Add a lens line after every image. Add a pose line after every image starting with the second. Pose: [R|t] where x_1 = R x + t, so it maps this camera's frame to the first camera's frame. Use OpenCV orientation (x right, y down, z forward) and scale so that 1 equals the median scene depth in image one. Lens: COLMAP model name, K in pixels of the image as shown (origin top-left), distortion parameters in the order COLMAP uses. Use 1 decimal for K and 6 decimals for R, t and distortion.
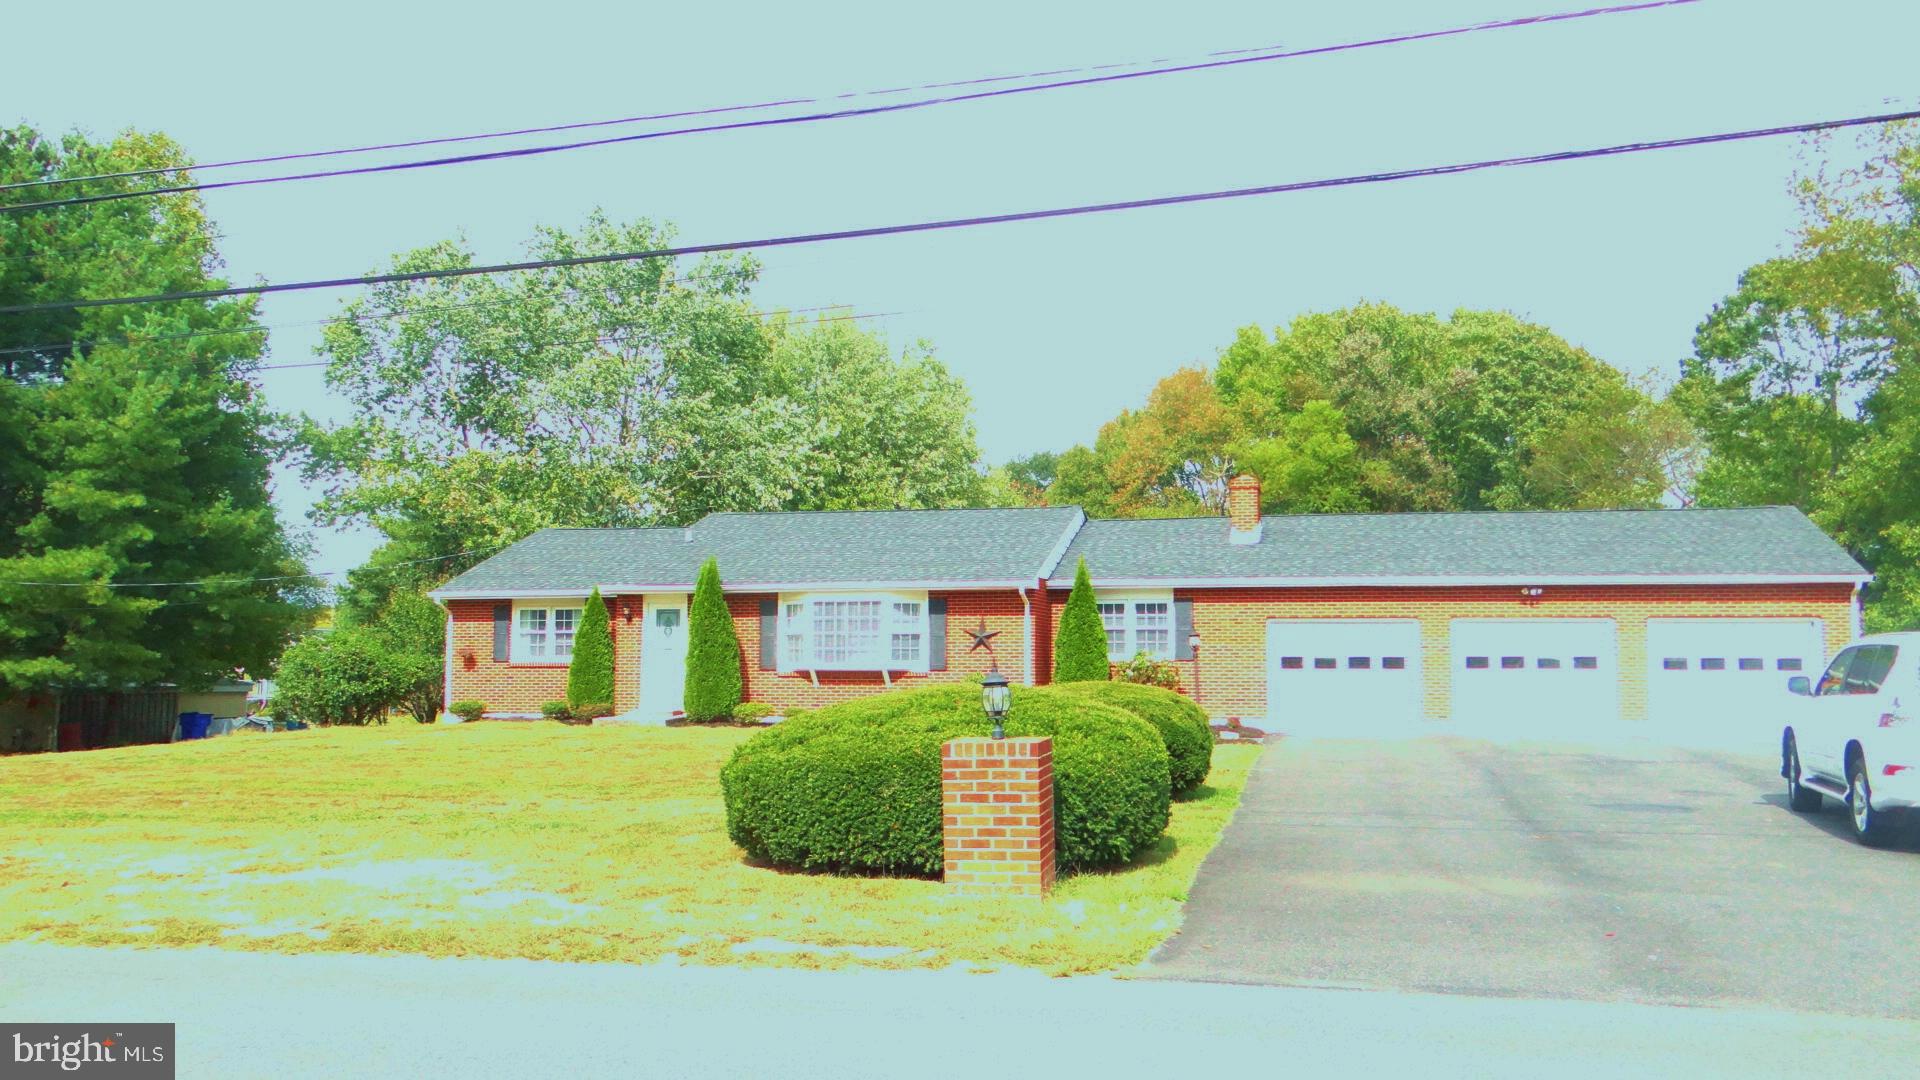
lens RADIAL K [[1573.4, 0, 954.4], [0, 1573.4, 531.8], [0, 0, 1]] dist [-0.024155, -0.011630]
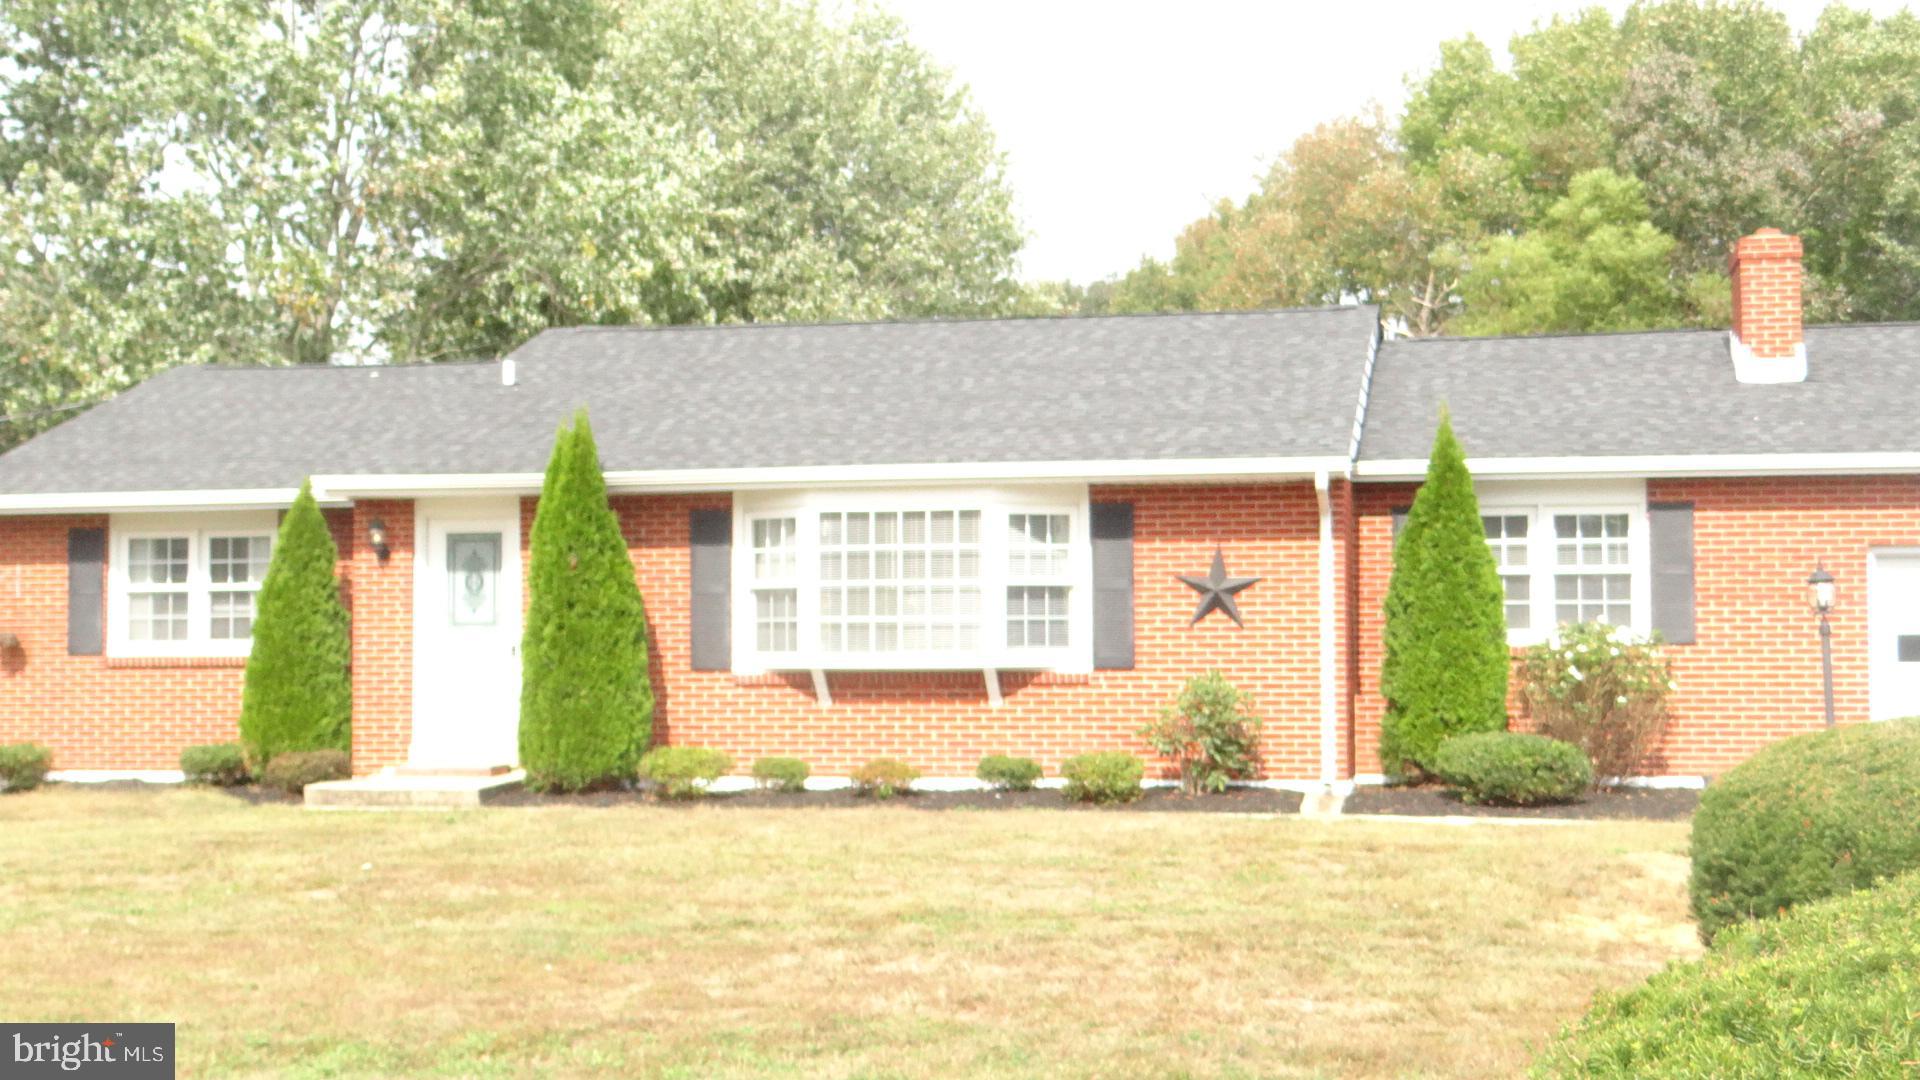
lens RADIAL K [[2560.1, 0, 949.8], [0, 2560.1, 532.9], [0, 0, 1]] dist [0.000370, 0.000000]
pose [[0.999065, -0.002558, 0.043165, -0.082522], [0.000971, 0.999324, 0.036742, 0.023913], [-0.043229, -0.036665, 0.998392, 0.291257]]
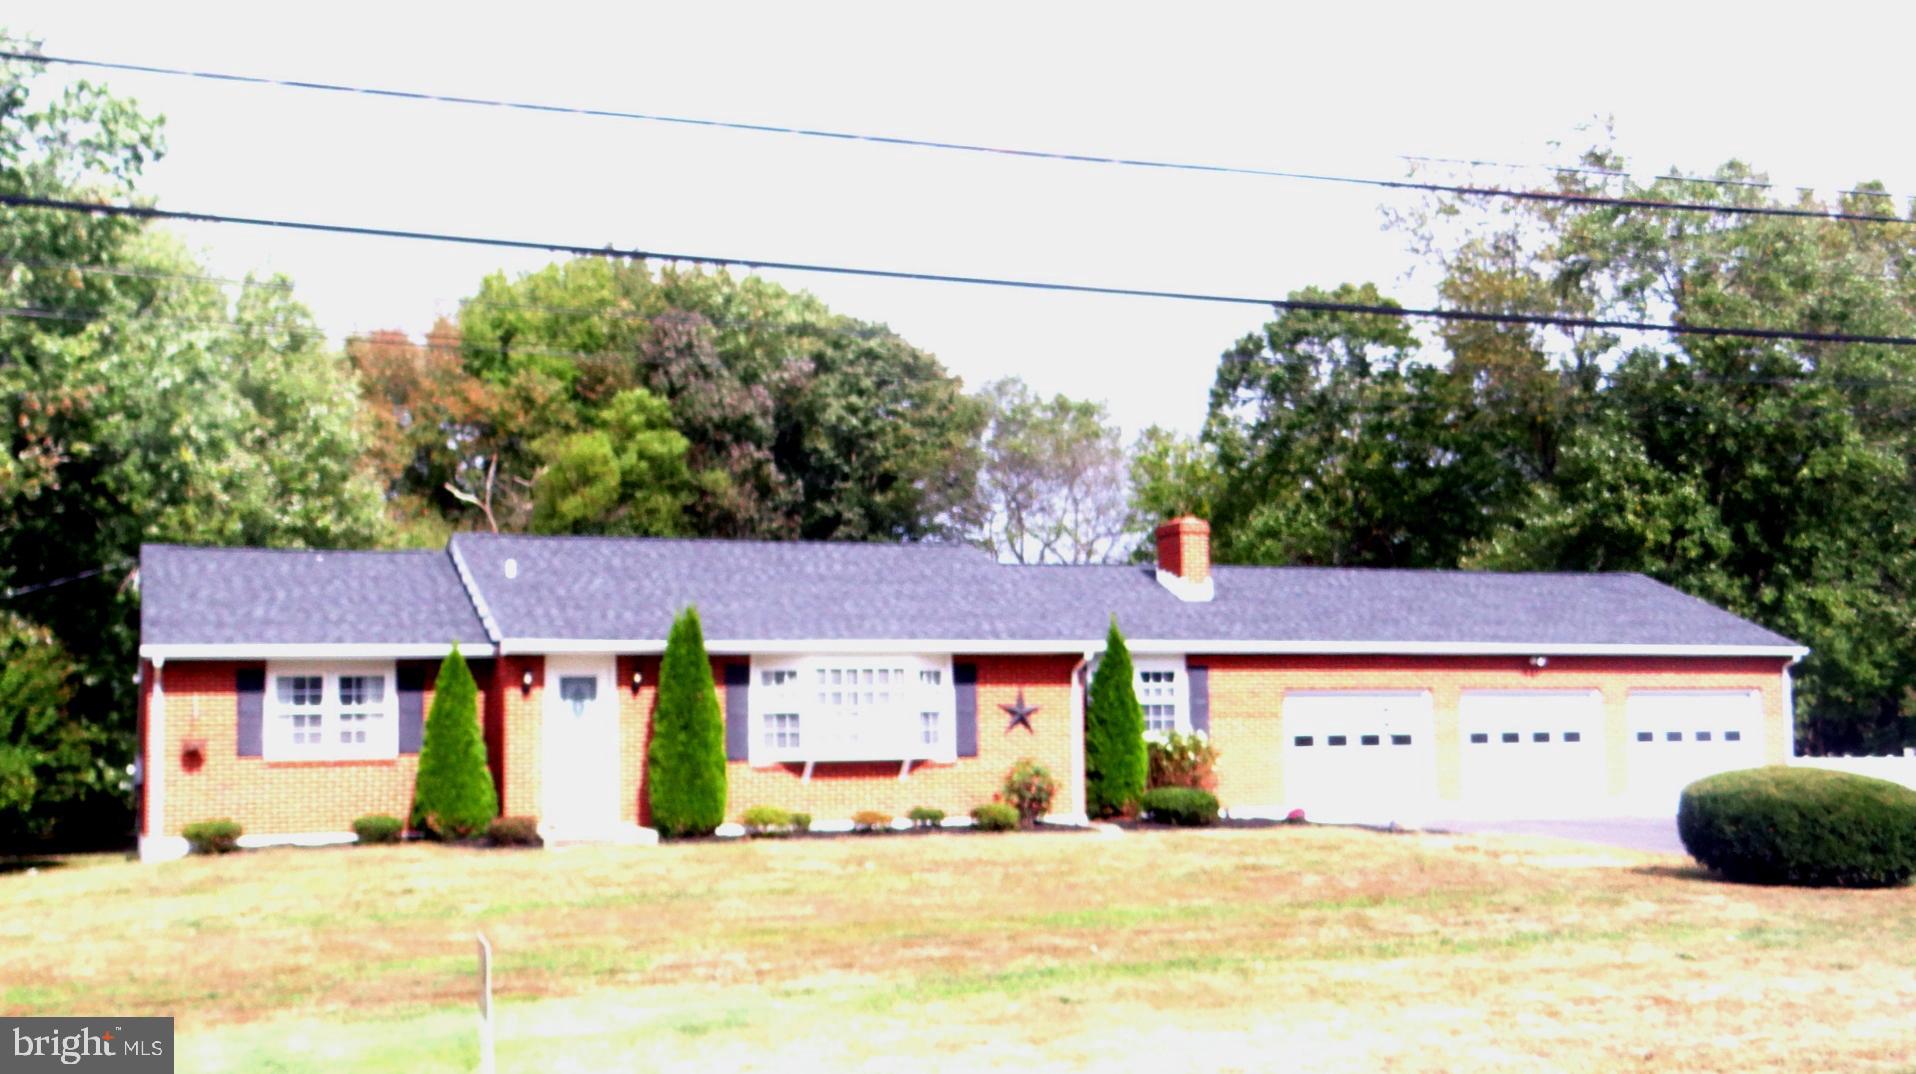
lens RADIAL K [[2210.6, 0, 955.1], [0, 2210.6, 522.4], [0, 0, 1]] dist [-0.008316, 0.000000]
pose [[0.819432, 0.041868, 0.571645, -0.615566], [-0.034500, 0.999123, -0.023722, -0.001028], [-0.572137, -0.000283, 0.820158, 0.110575]]
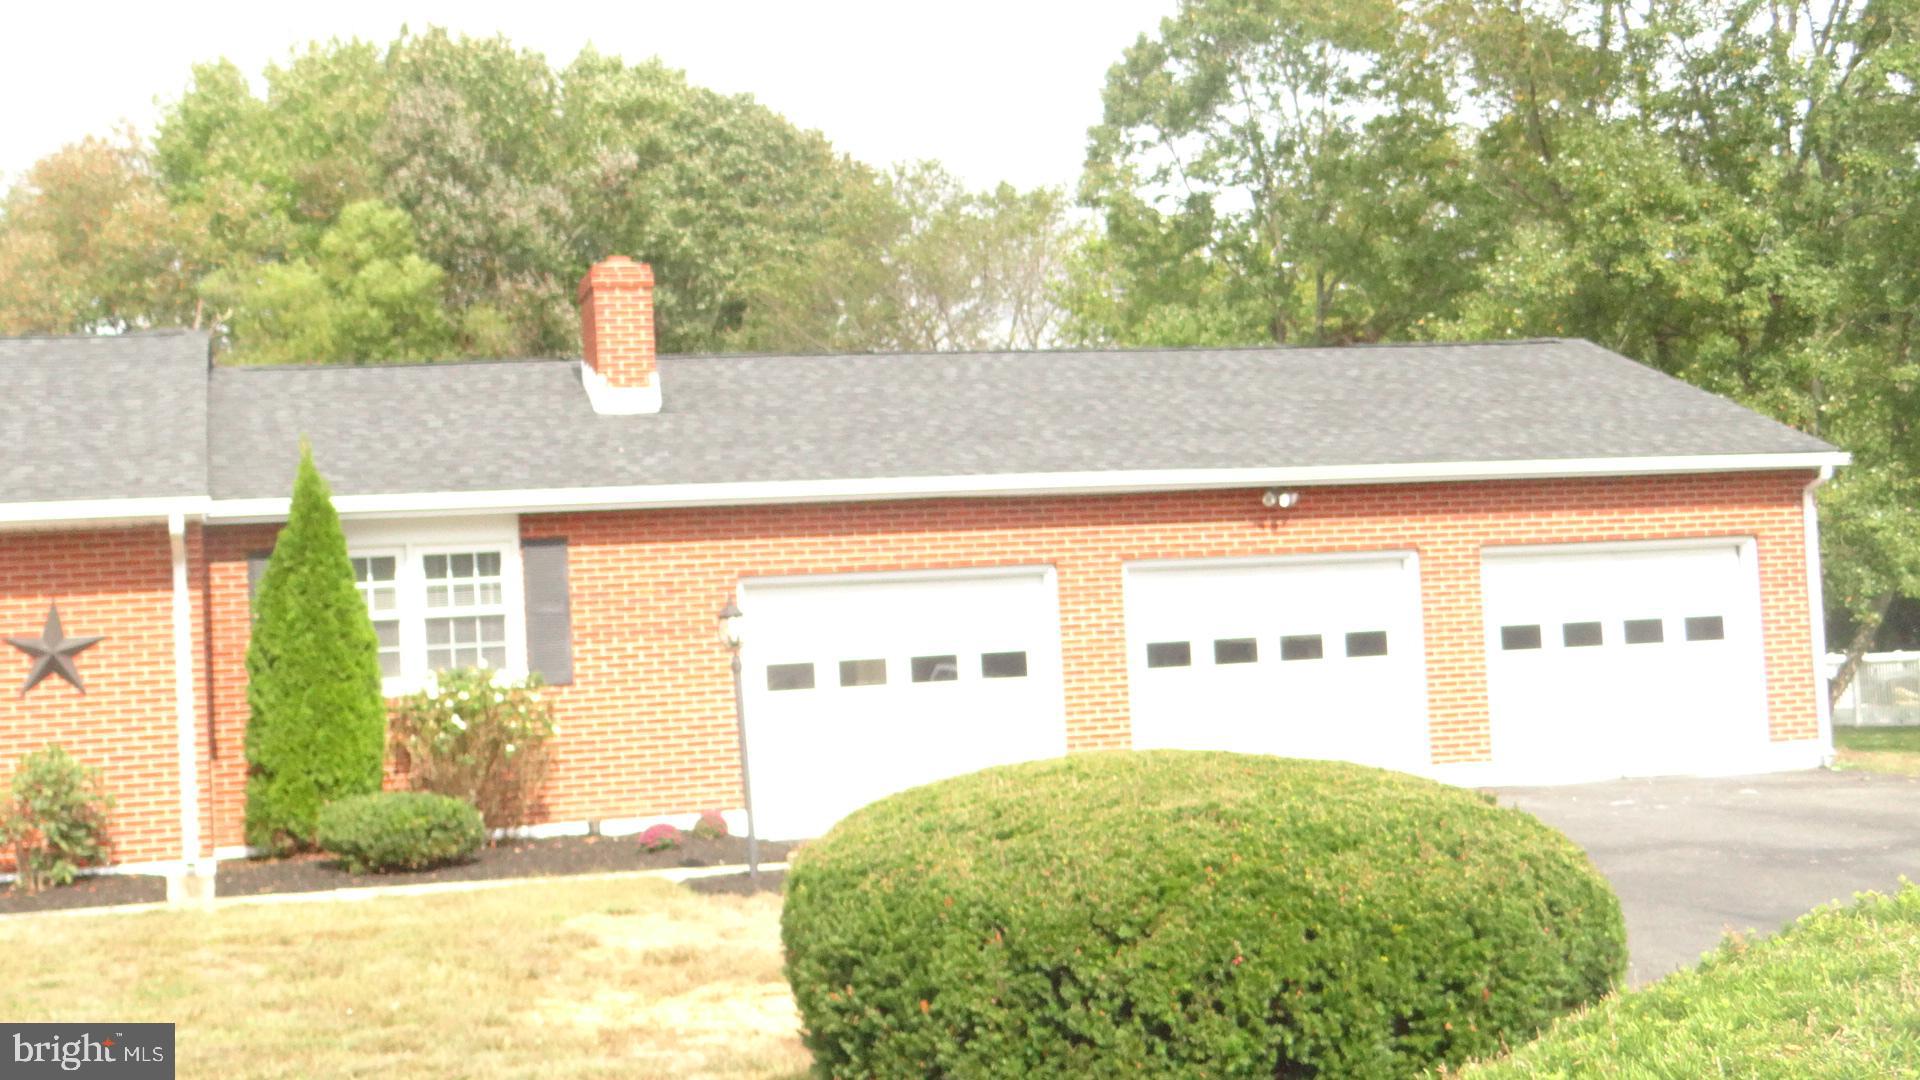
lens RADIAL K [[2560.1, 0, 968.2], [0, 2560.1, 533.7], [0, 0, 1]] dist [0.000370, 0.000000]
pose [[0.862671, -0.027217, 0.505032, -0.098141], [0.015415, 0.999502, 0.027533, 0.023541], [-0.505530, -0.015967, 0.862661, 0.345899]]
